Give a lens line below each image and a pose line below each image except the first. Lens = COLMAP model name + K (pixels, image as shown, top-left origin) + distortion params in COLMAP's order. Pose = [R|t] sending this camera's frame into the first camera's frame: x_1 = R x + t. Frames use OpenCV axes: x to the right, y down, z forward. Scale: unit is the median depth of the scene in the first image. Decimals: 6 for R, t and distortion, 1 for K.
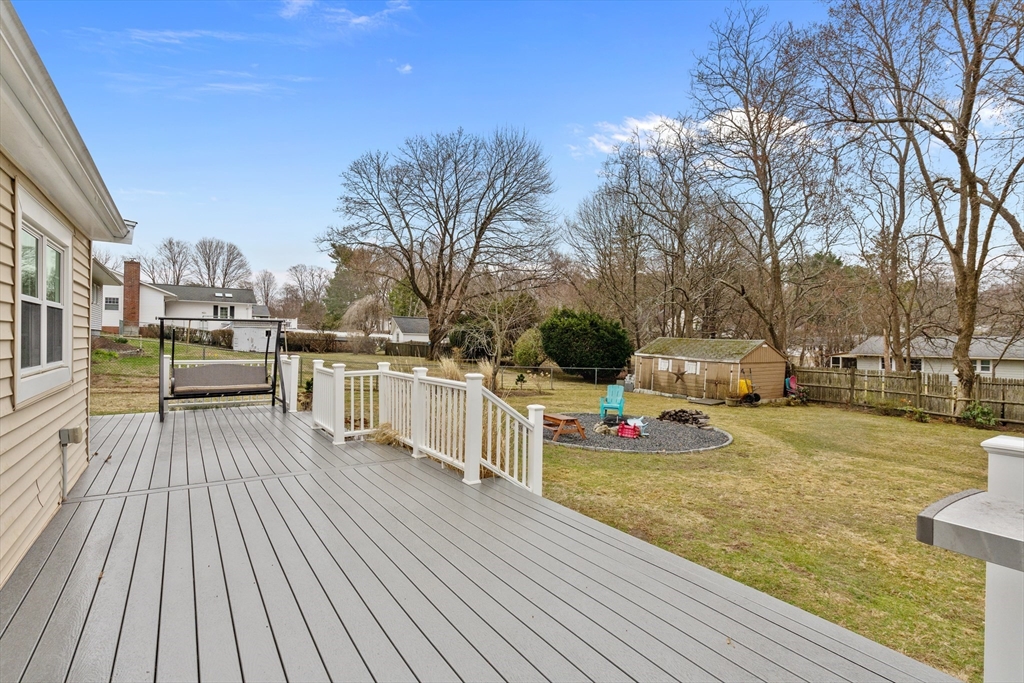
lens RADIAL K [[482.8, 0, 512.0], [0, 482.8, 341.5], [0, 0, 1]] dist [-0.001128, 0.000298]
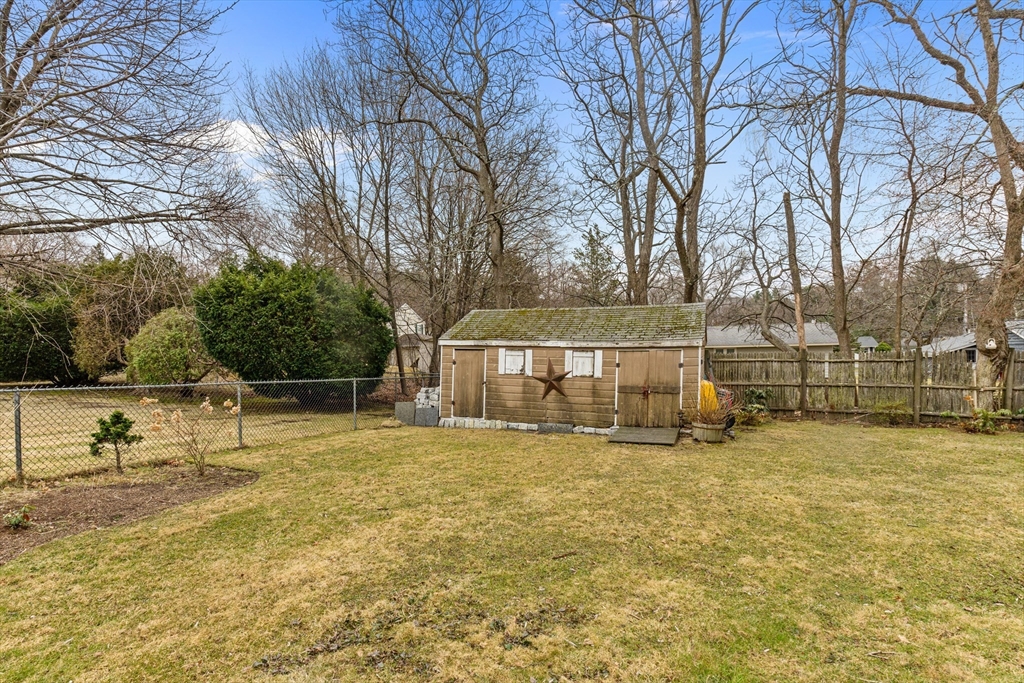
lens RADIAL K [[505.5, 0, 510.3], [0, 505.5, 360.0], [0, 0, 1]] dist [0.000854, 0.000988]
pose [[0.816876, -0.037386, 0.575601, 0.036764], [0.029942, 0.999300, 0.022412, 0.037452], [-0.576036, -0.001073, 0.817424, 0.631803]]
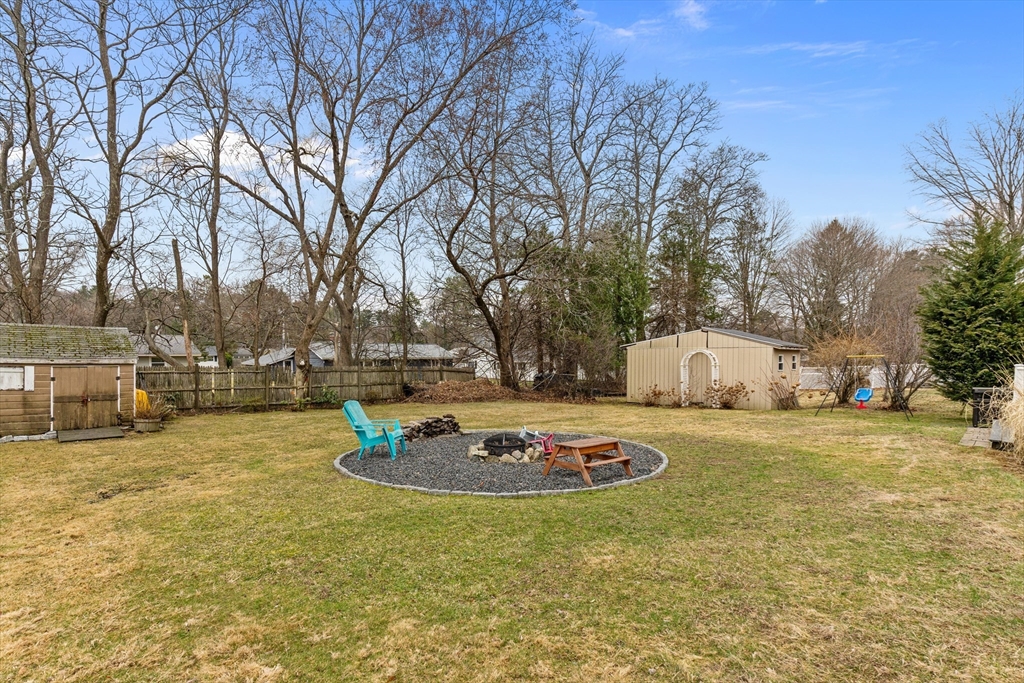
lens RADIAL K [[505.1, 0, 510.2], [0, 505.1, 377.5], [0, 0, 1]] dist [0.000264, 0.000525]
pose [[-0.198087, -0.059863, 0.978355, -0.239823], [-0.009683, 0.998204, 0.059117, 0.017376], [-0.980137, 0.002237, -0.198311, 0.582842]]
